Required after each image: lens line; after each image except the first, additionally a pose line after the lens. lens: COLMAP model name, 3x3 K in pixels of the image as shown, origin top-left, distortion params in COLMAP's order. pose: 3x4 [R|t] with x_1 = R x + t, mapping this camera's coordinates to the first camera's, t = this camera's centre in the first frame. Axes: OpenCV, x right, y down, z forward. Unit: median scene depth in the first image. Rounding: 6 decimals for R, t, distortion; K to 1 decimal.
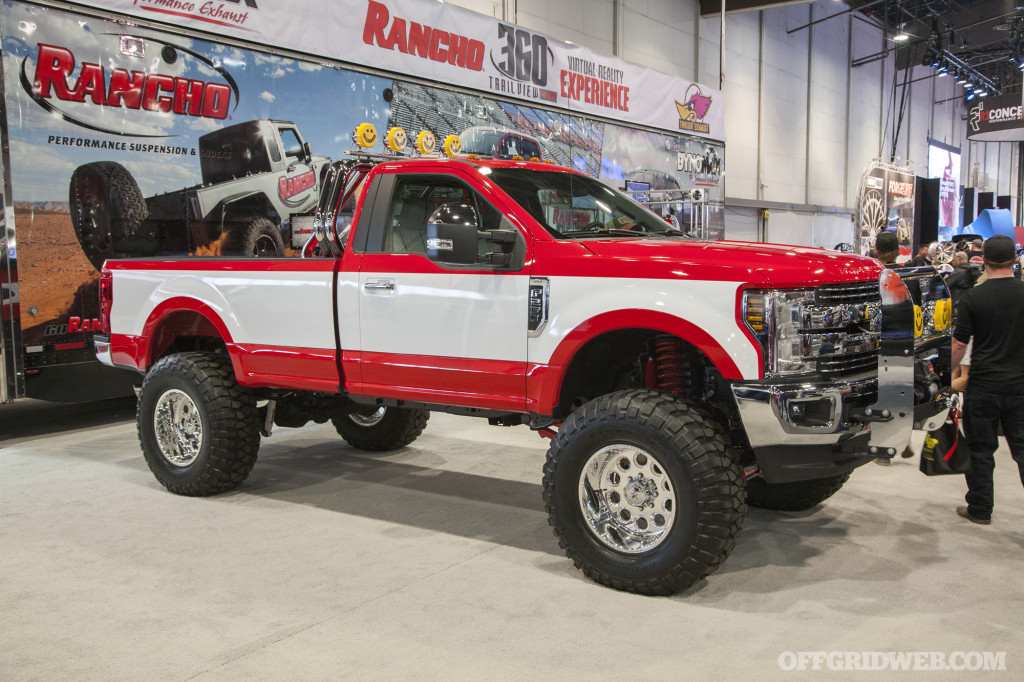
lens RADIAL K [[1016.9, 0, 509.4], [0, 1016.9, 341.9], [0, 0, 1]] dist [0.030368, 0.000000]
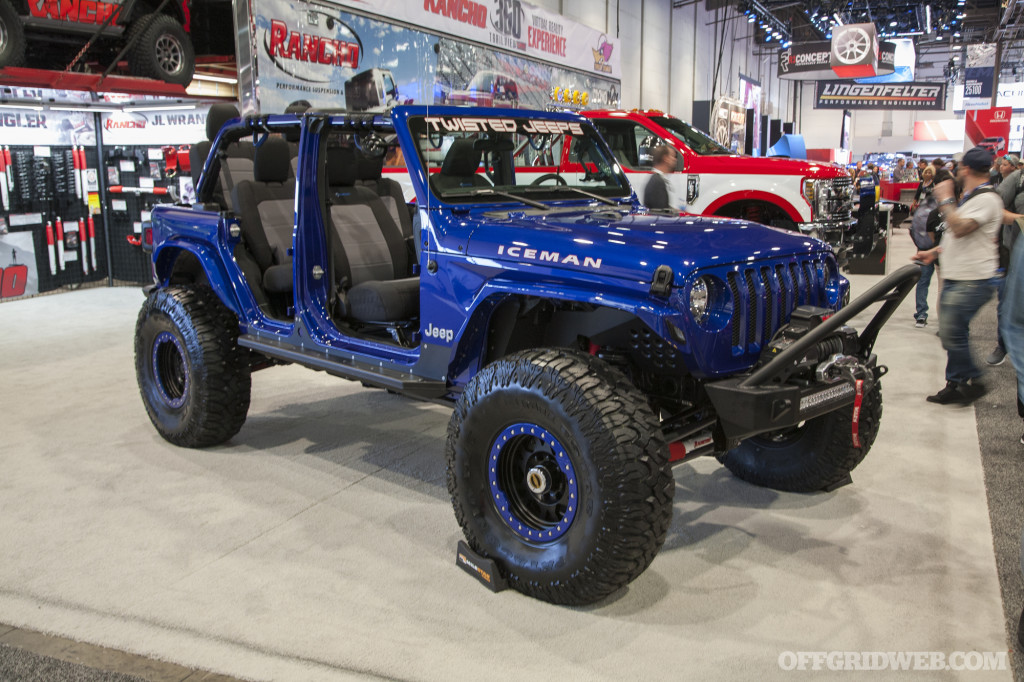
lens RADIAL K [[929.3, 0, 518.5], [0, 929.3, 352.1], [0, 0, 1]] dist [0.008586, 0.000000]
pose [[0.983443, -0.031076, 0.178531, -0.202258], [0.011901, 0.994136, 0.107484, 0.025807], [-0.180824, -0.103580, 0.978046, -0.236938]]
